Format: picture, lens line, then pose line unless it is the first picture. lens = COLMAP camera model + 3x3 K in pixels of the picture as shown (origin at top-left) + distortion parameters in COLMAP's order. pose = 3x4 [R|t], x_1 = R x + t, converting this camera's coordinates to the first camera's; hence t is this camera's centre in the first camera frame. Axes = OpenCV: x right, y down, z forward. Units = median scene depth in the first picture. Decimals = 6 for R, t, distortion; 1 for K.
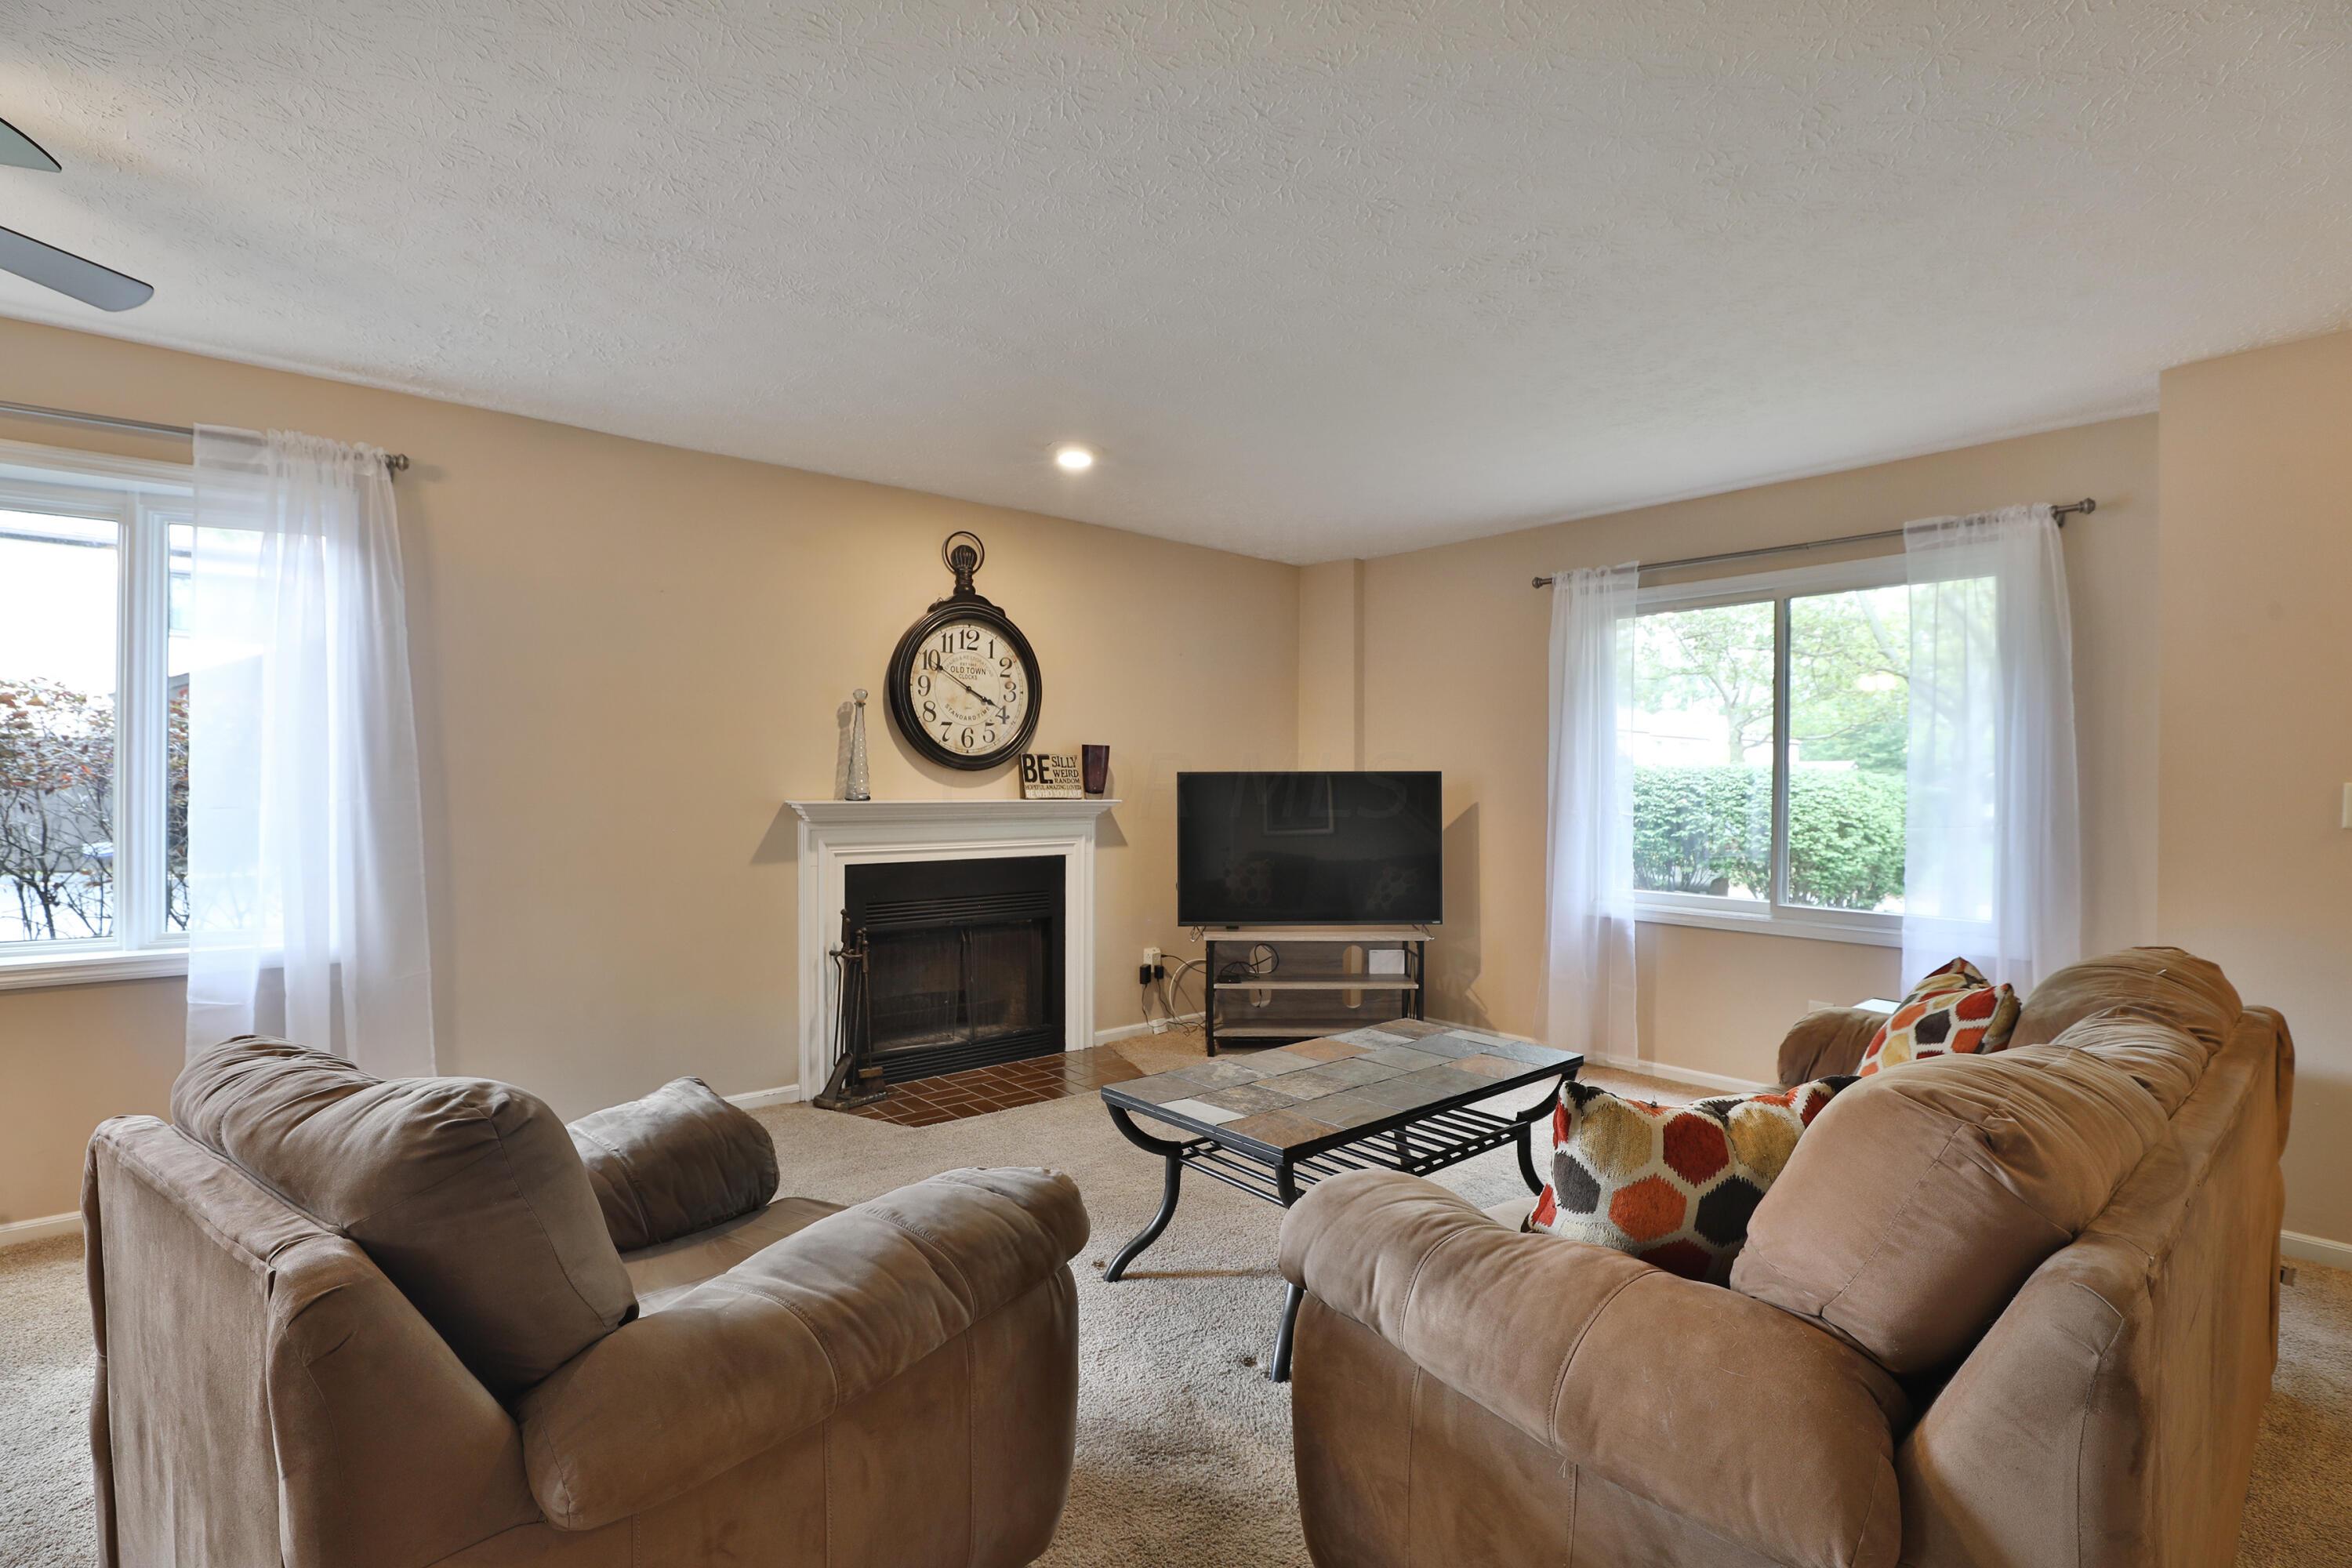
lens RADIAL K [[1081.7, 0, 1176.0], [0, 1081.7, 784.0], [0, 0, 1]] dist [-0.014391, 0.000639]
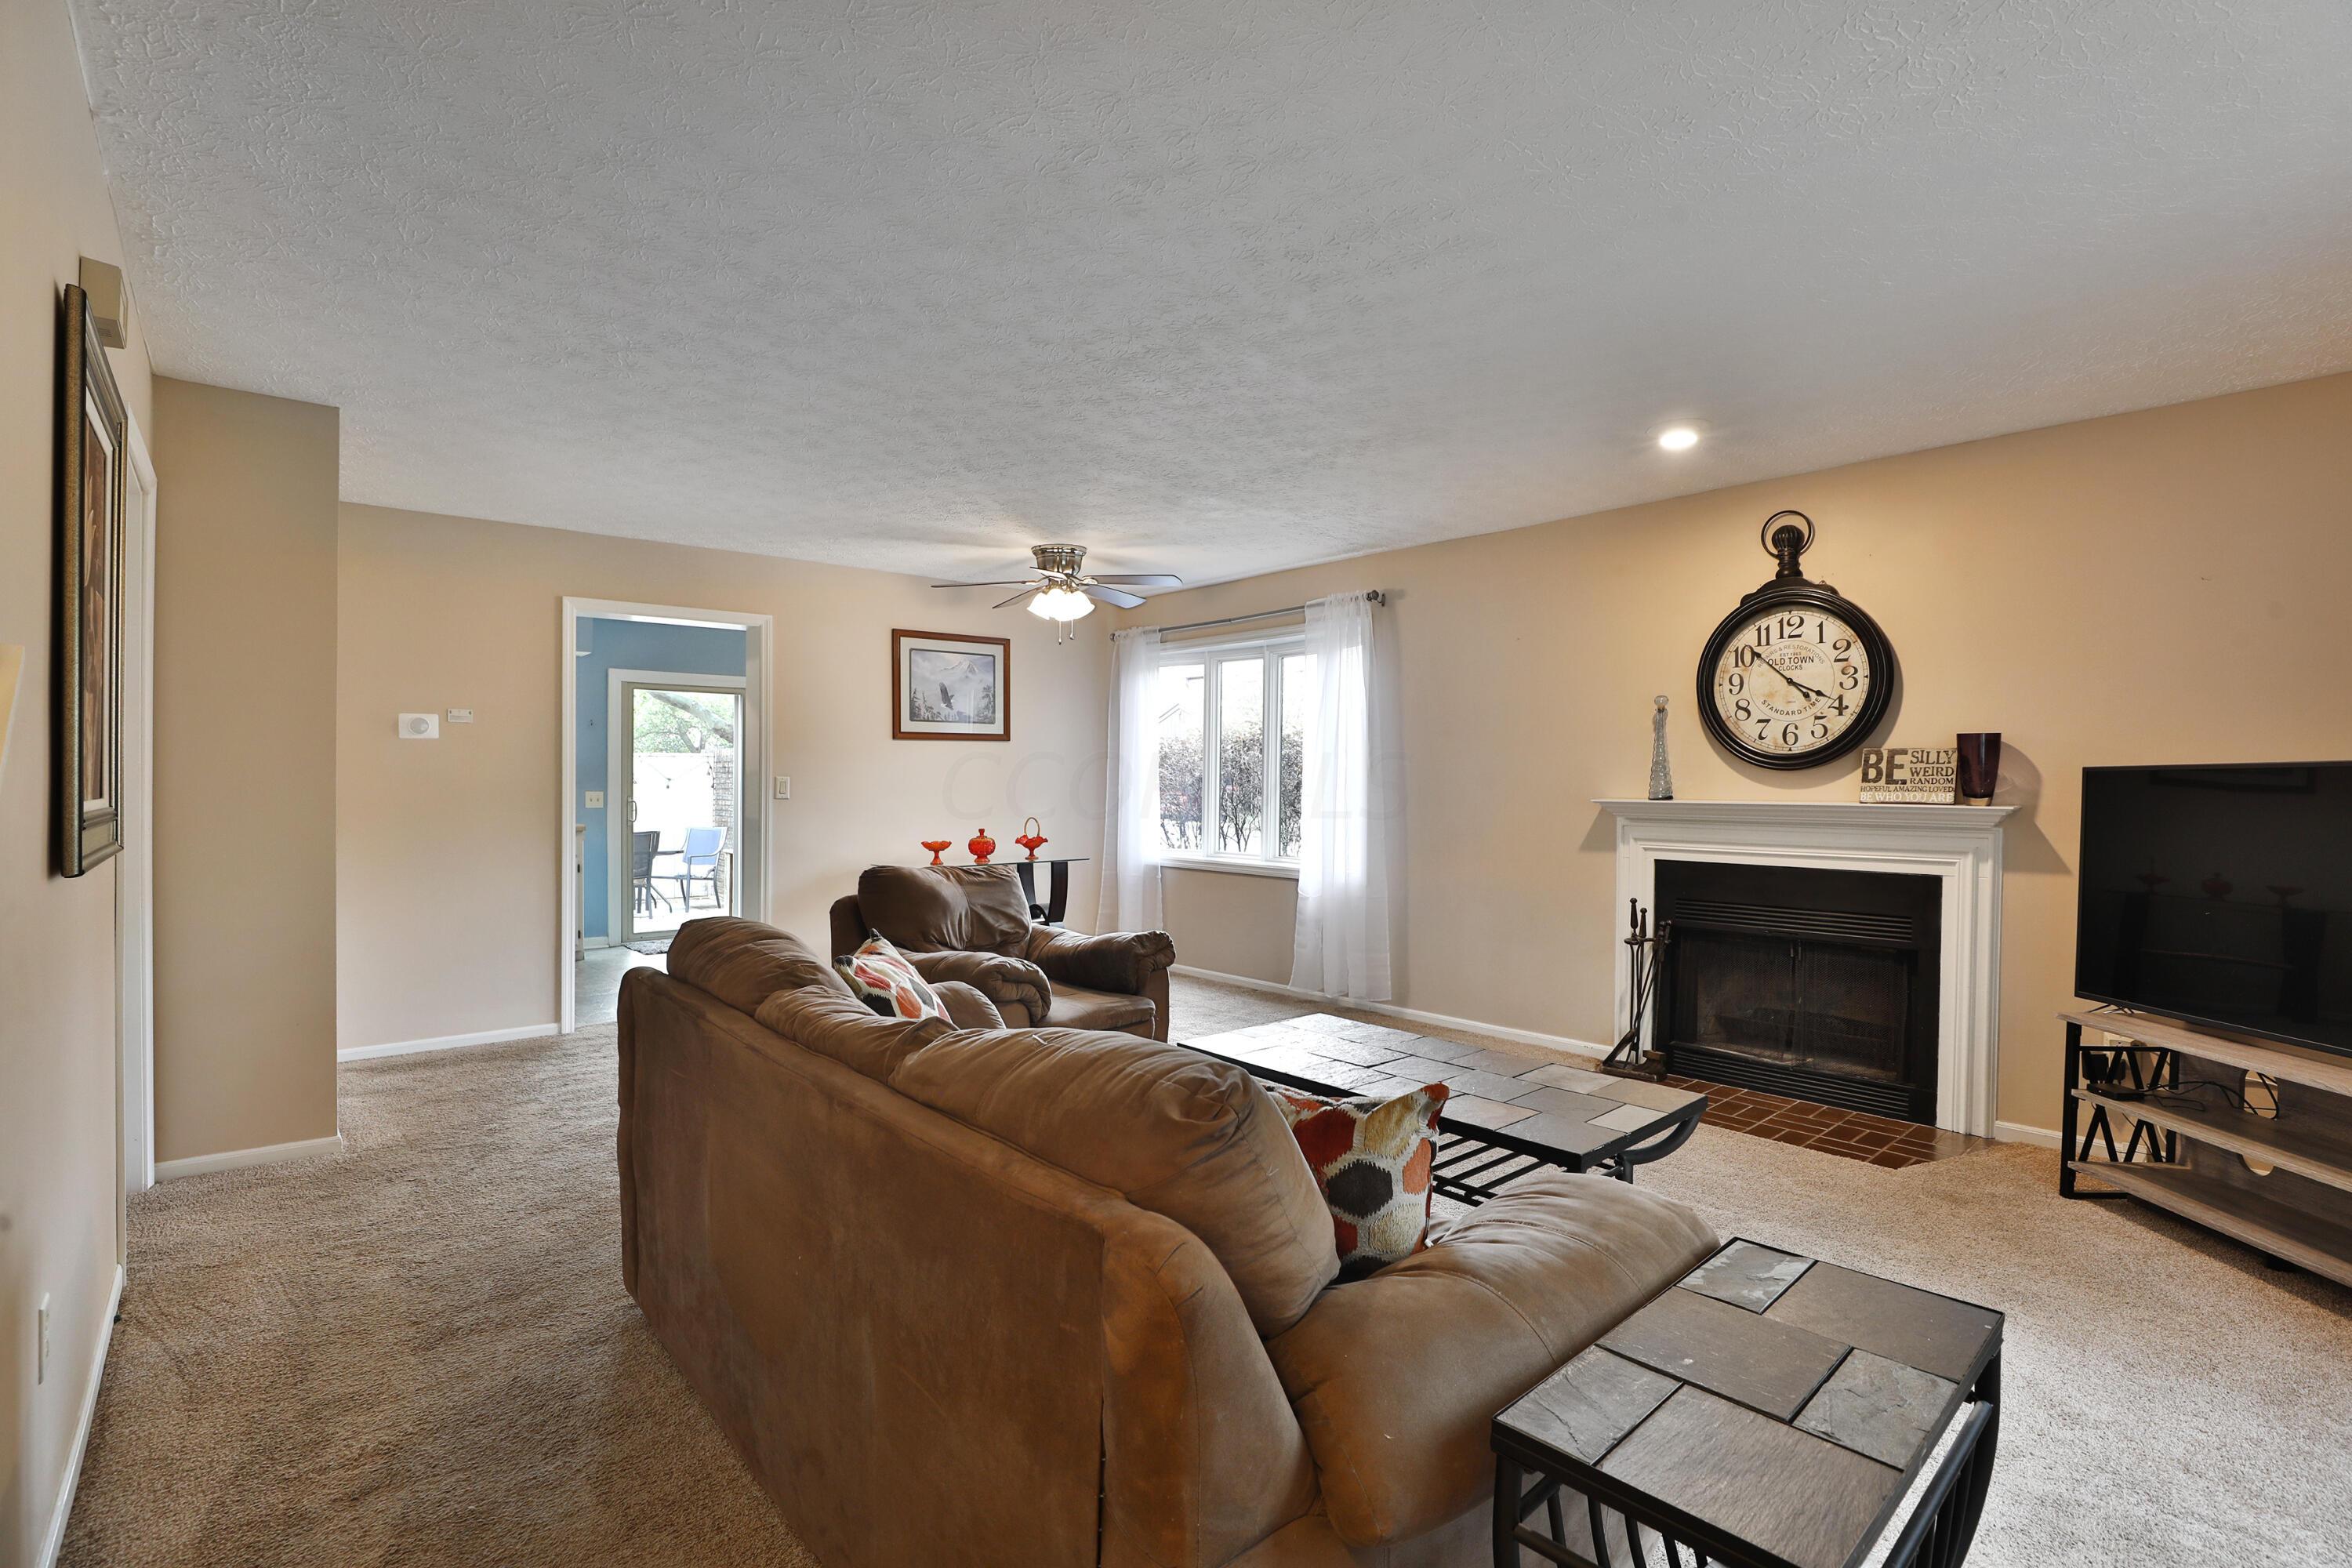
lens RADIAL K [[1073.6, 0, 1223.9], [0, 1073.6, 790.6], [0, 0, 1]] dist [-0.056547, 0.016464]
pose [[0.040235, 0.001449, -0.999189, 0.677181], [-0.006797, 0.999976, 0.001176, 0.006977], [0.999167, 0.006744, 0.040244, 0.481174]]
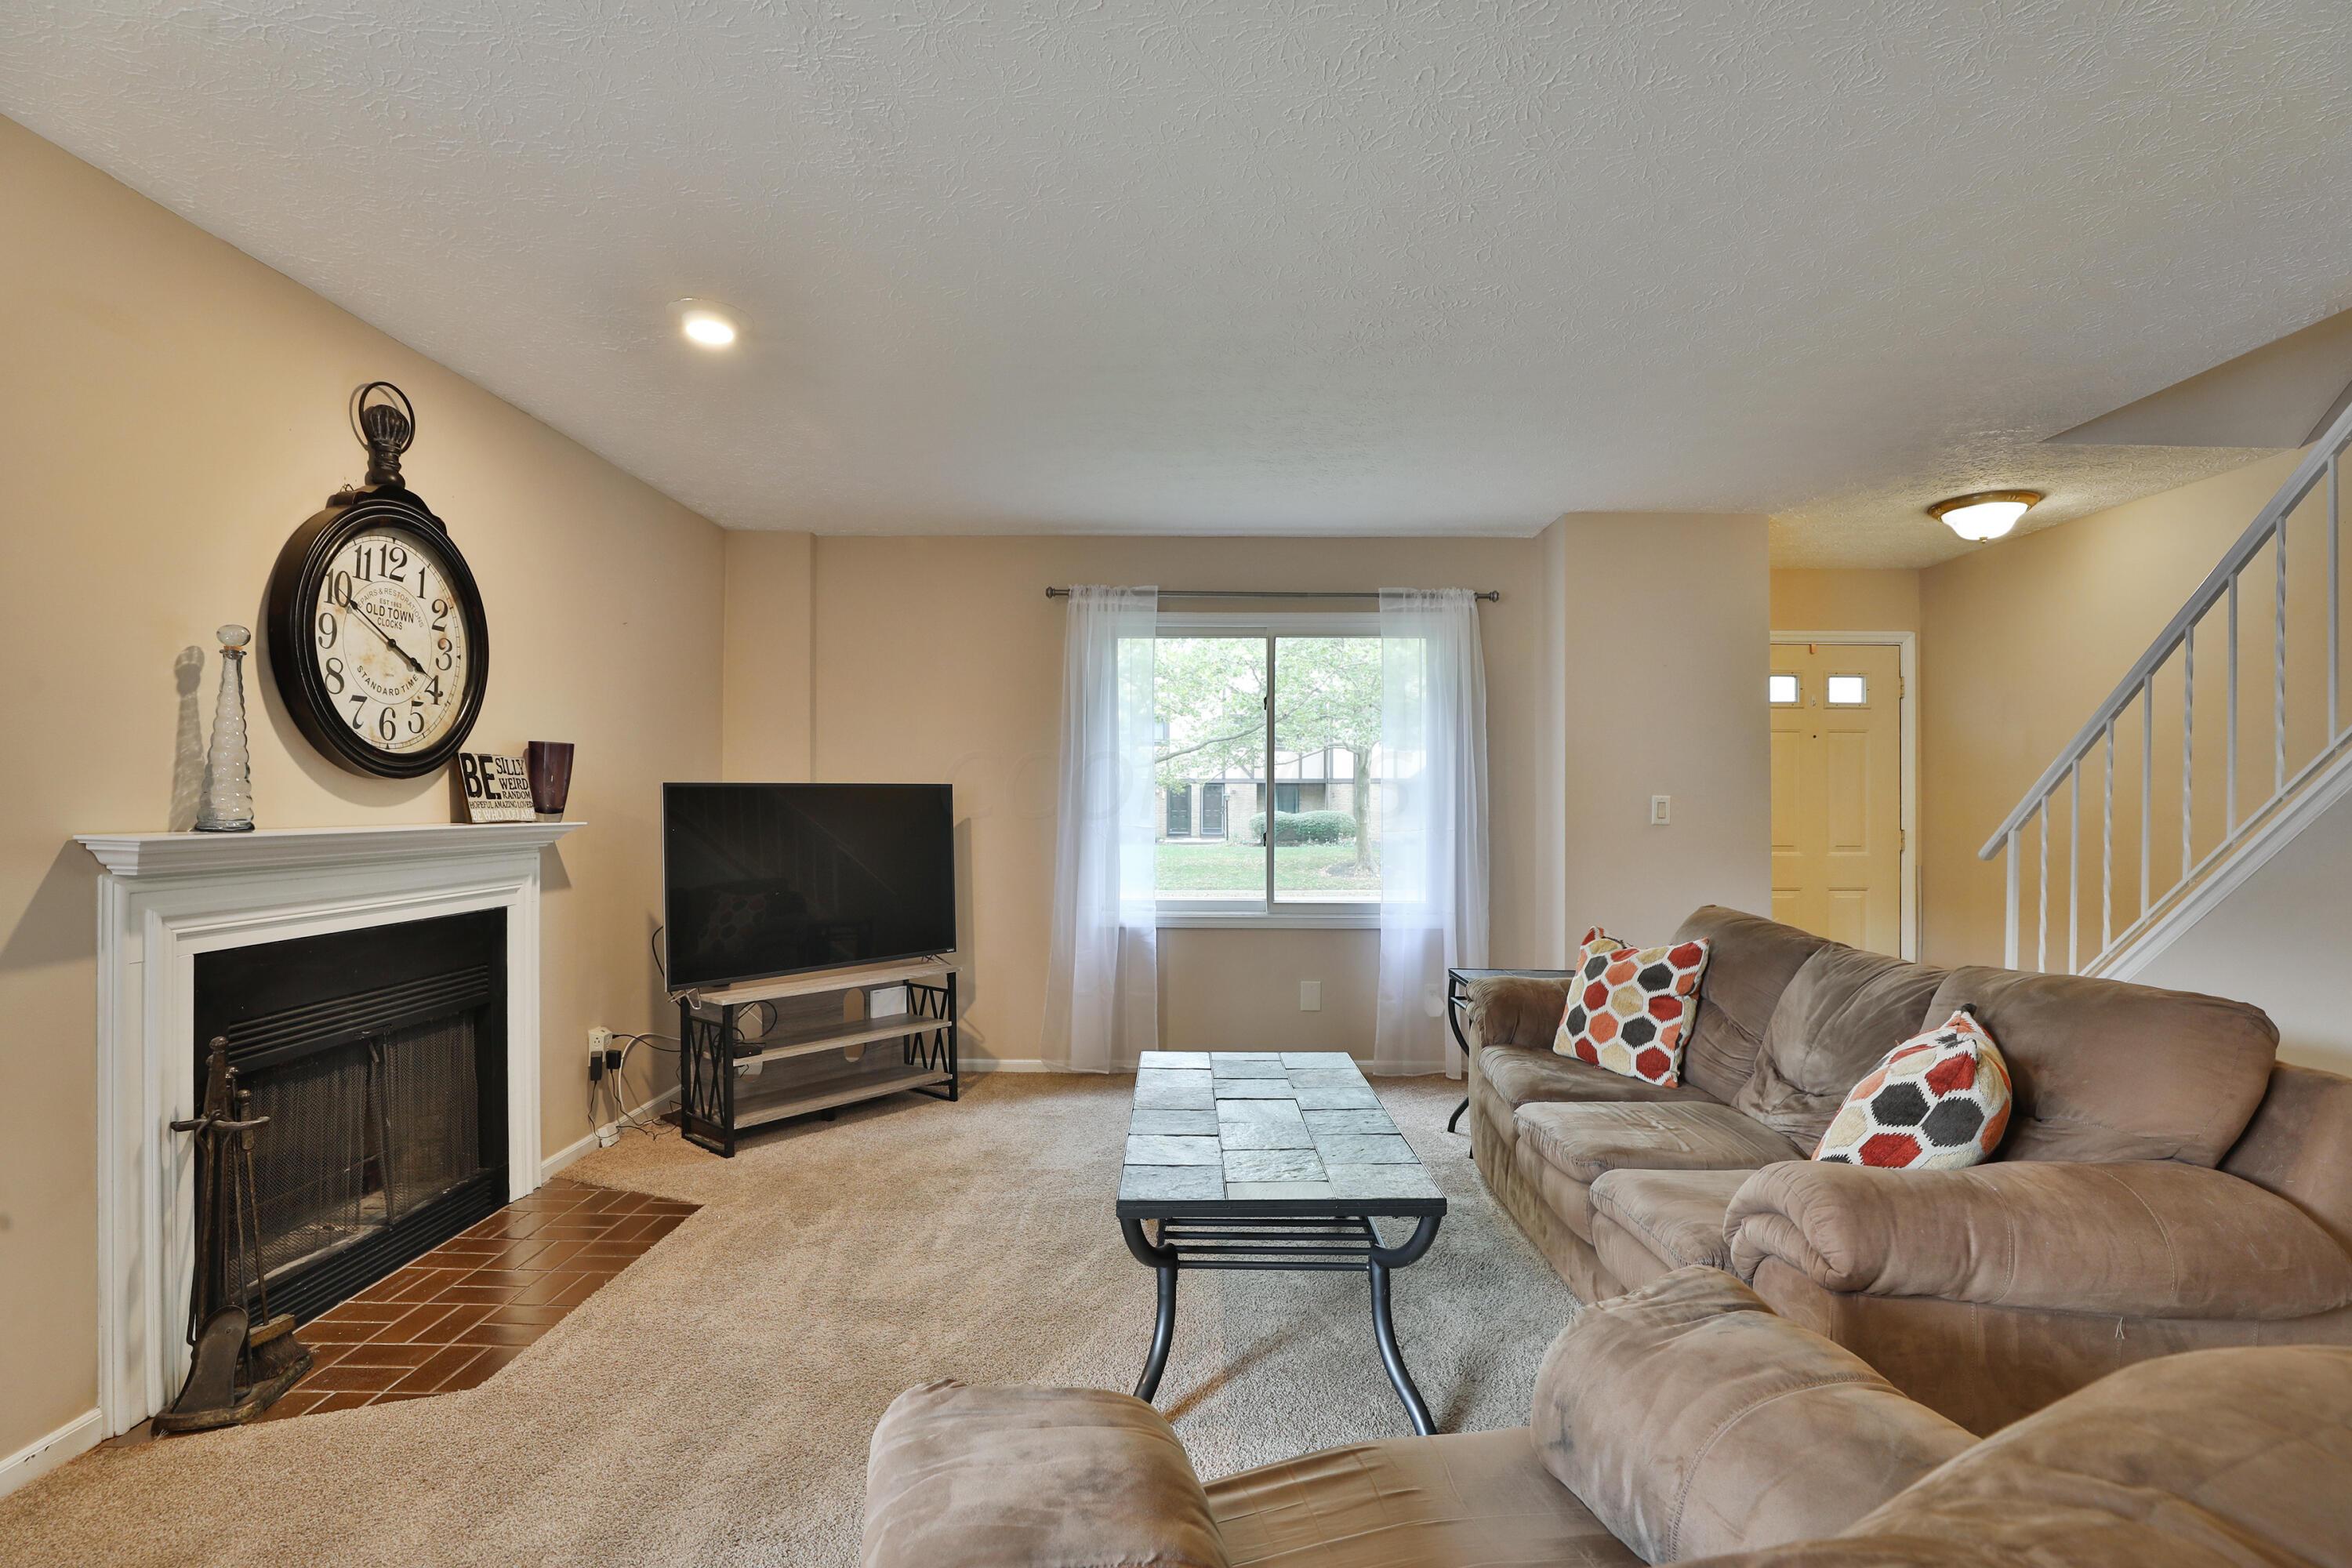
lens RADIAL K [[1102.7, 0, 1176.0], [0, 1102.7, 784.0], [0, 0, 1]] dist [-0.029726, 0.013928]
pose [[0.666296, 0.006651, 0.745658, -0.350687], [0.002587, 0.999934, -0.011230, -0.001156], [-0.745683, 0.009412, 0.666235, 0.262797]]
